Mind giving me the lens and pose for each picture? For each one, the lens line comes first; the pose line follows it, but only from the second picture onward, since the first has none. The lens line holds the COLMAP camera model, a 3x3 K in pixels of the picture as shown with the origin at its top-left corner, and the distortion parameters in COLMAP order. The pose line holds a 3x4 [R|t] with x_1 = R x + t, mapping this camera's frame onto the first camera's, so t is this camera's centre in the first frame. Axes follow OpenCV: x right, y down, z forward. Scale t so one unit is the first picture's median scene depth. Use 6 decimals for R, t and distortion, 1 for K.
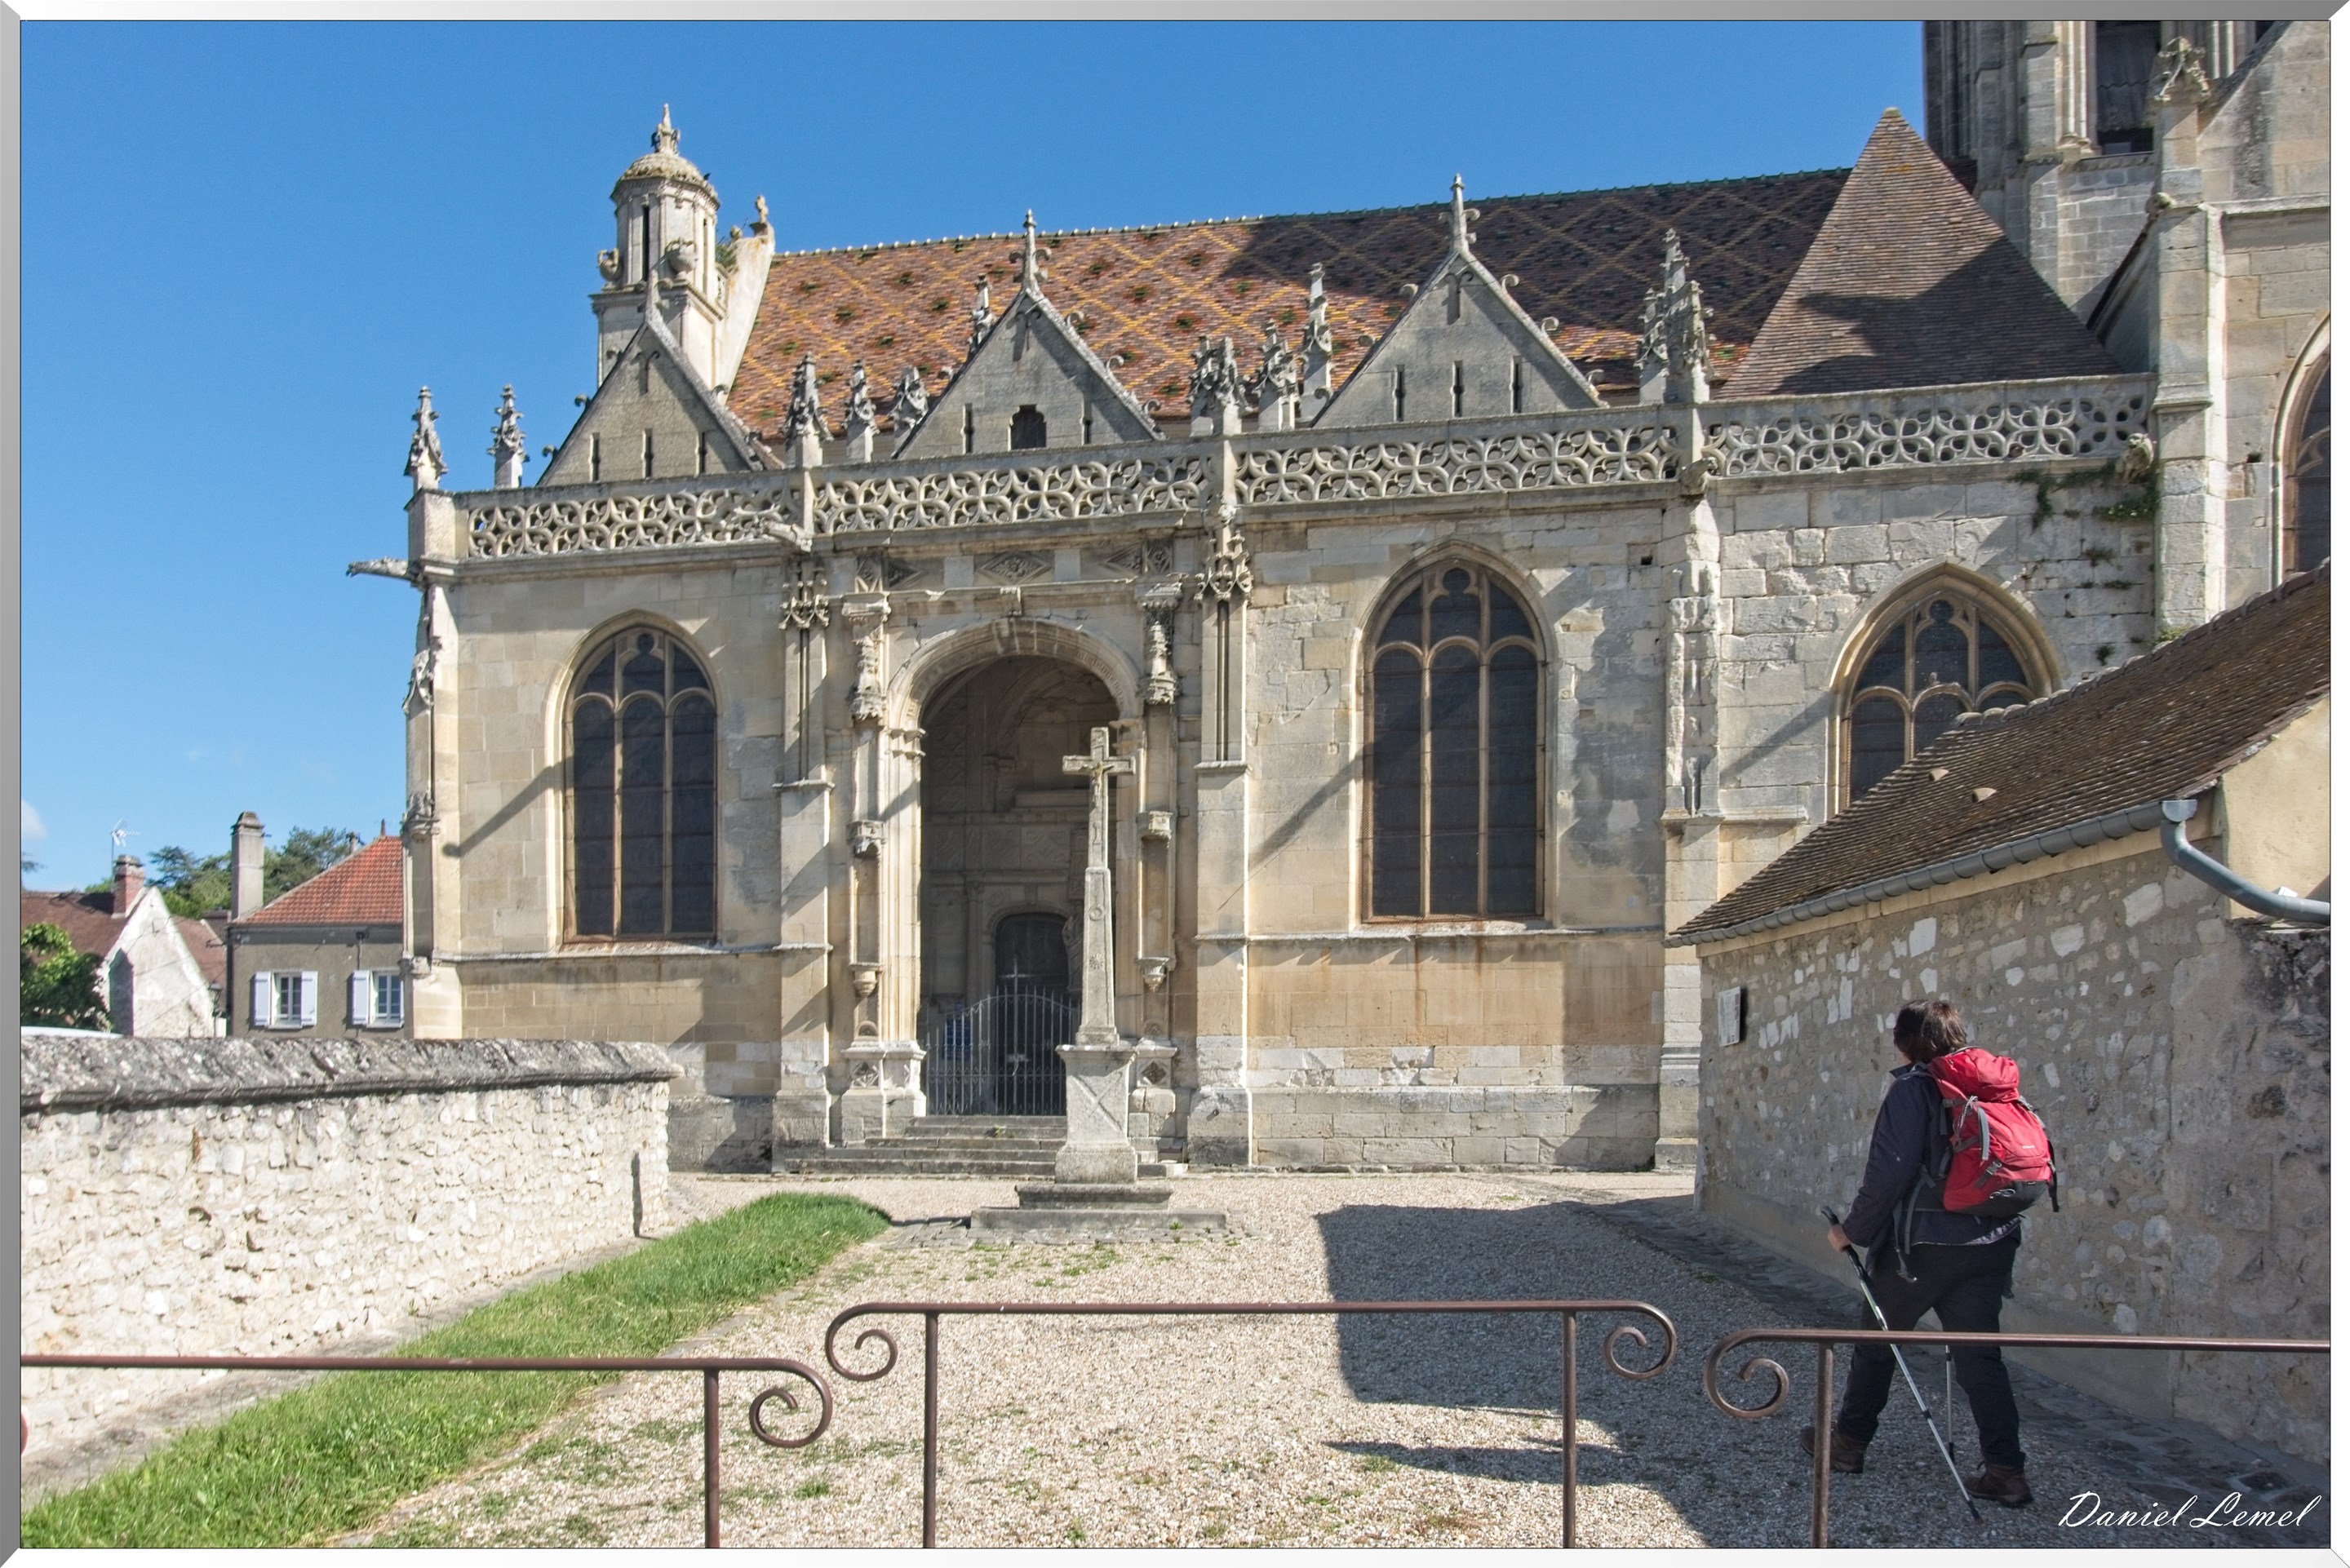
lens RADIAL K [[4031.2, 0, 1186.0], [0, 4031.2, 784.6], [0, 0, 1]] dist [-0.476924, 0.000000]
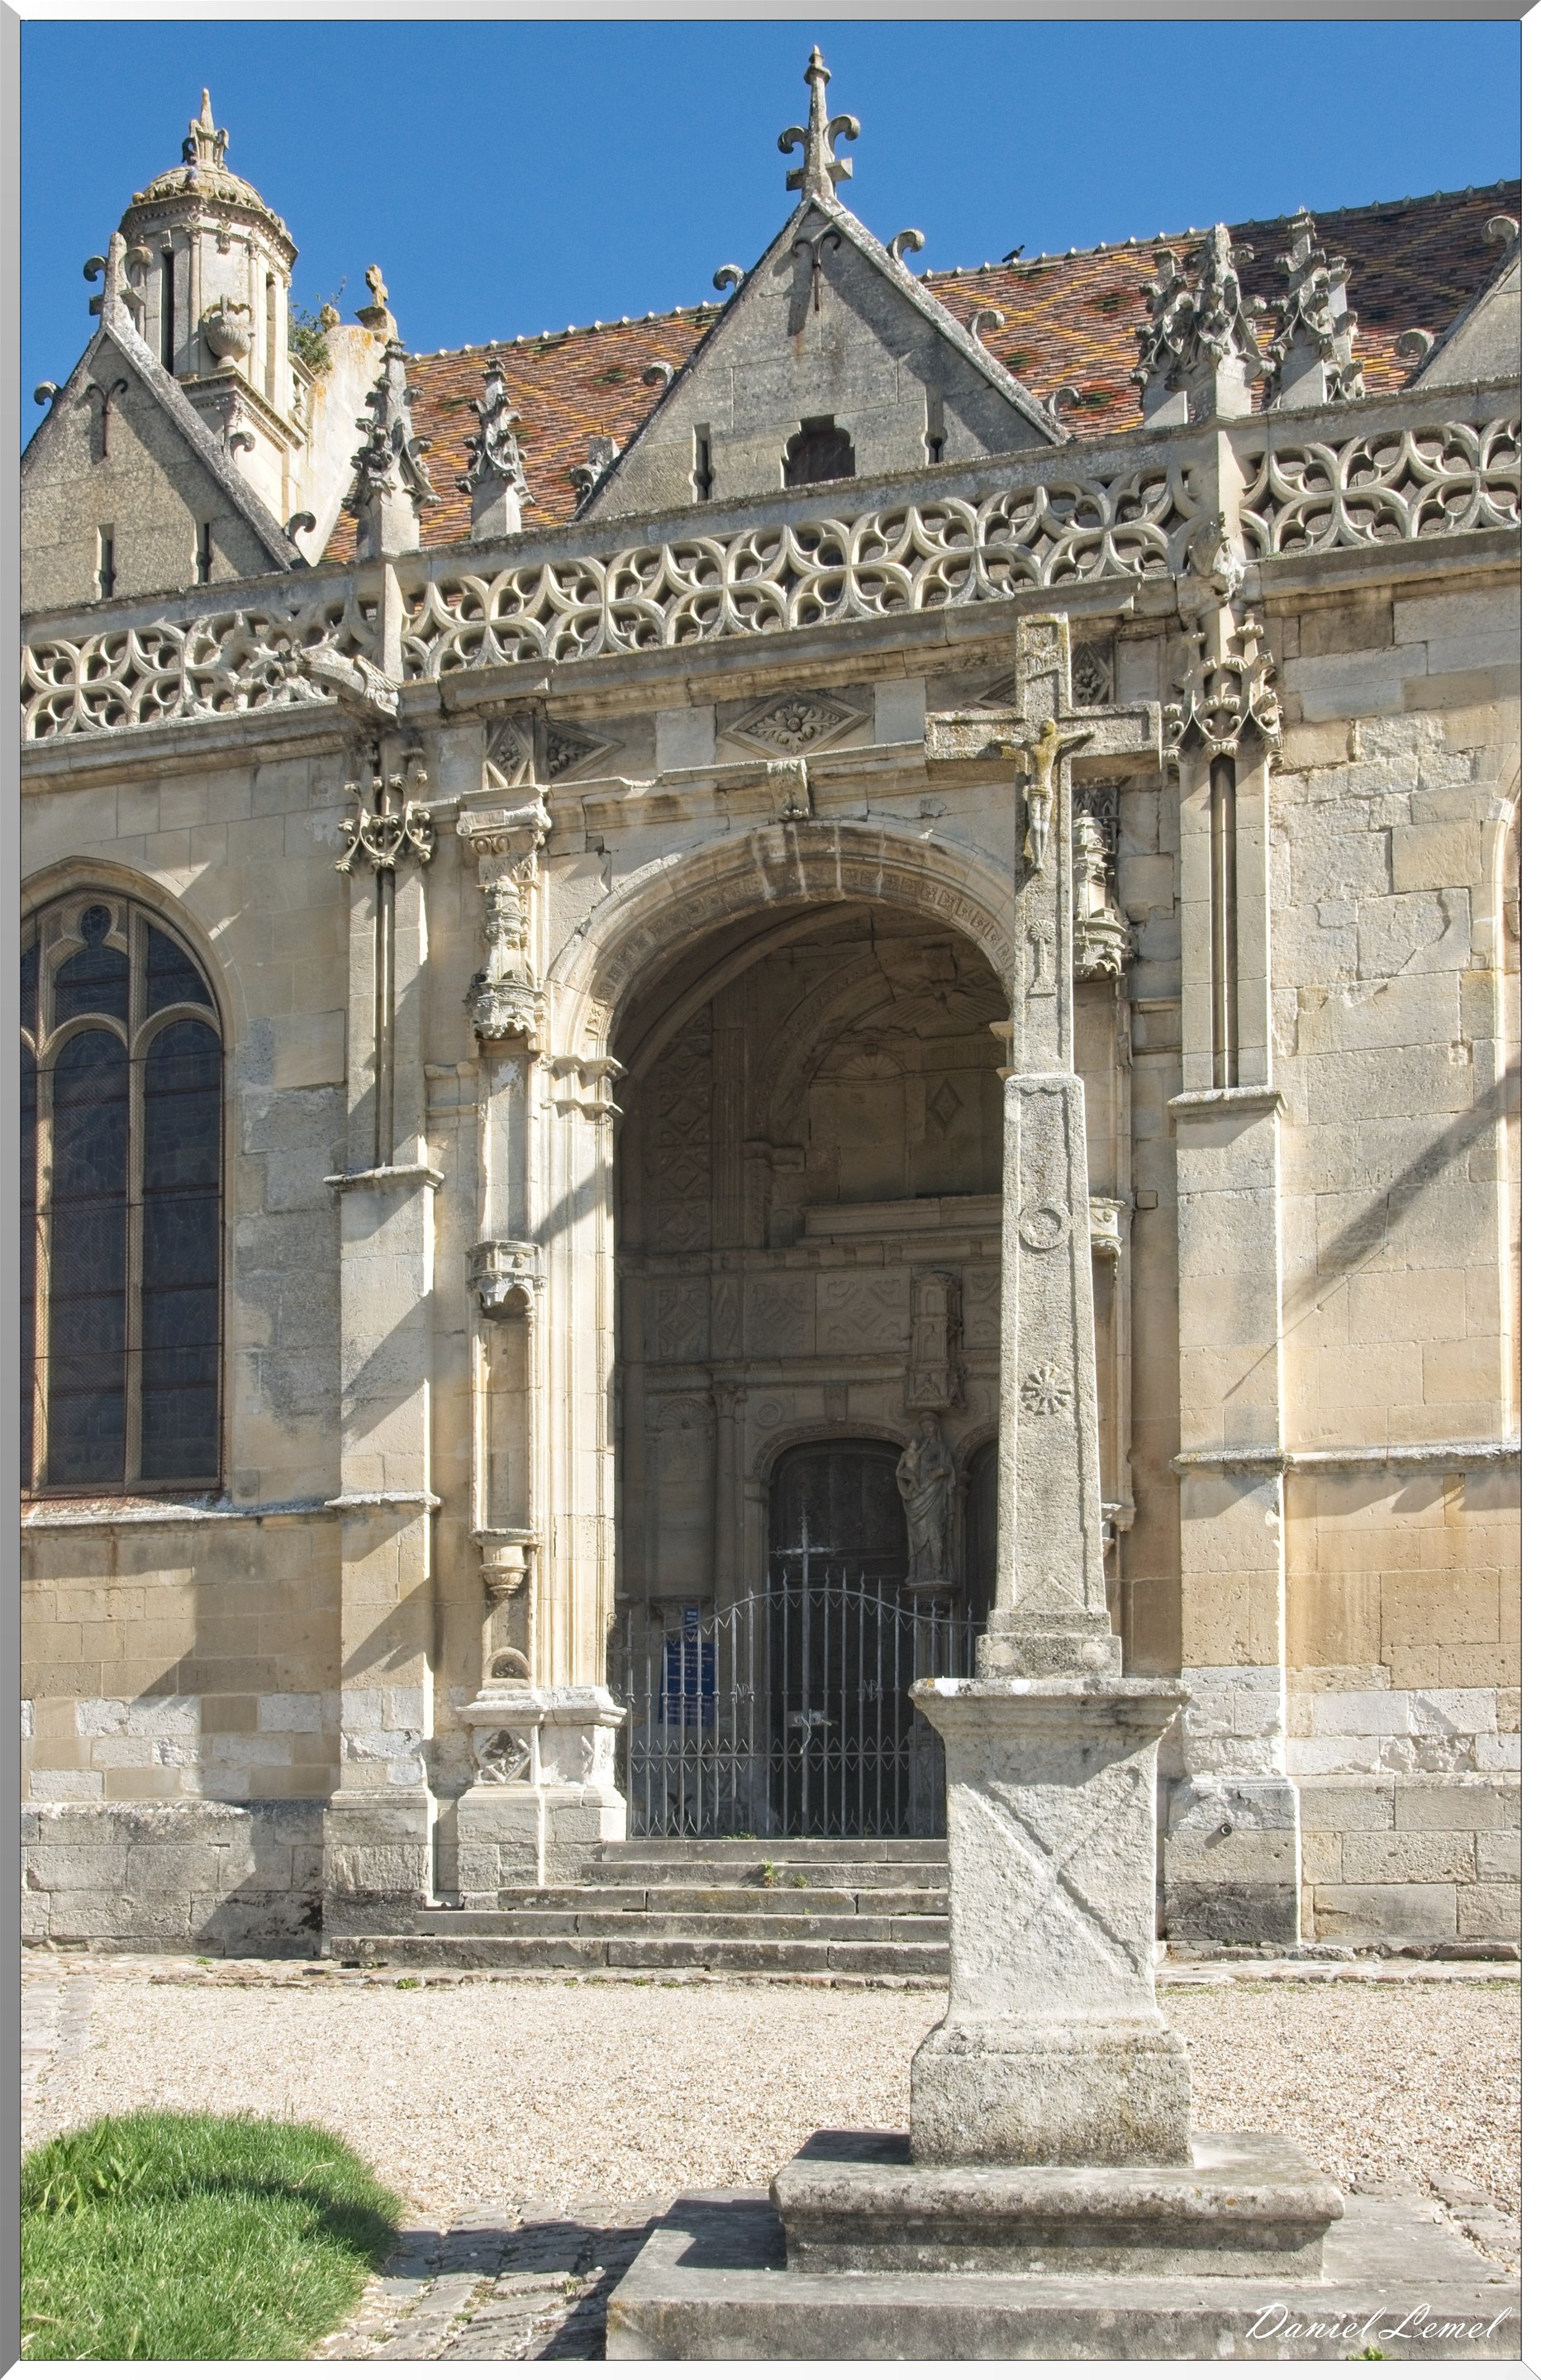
lens RADIAL K [[2597.9, 0, 895.7], [0, 2597.9, 1181.7], [0, 0, 1]] dist [-0.065108, 0.000000]
pose [[0.999744, -0.014399, -0.017435, -0.024989], [0.011941, 0.990955, -0.133664, 0.045620], [0.019202, 0.133422, 0.990873, 0.681148]]
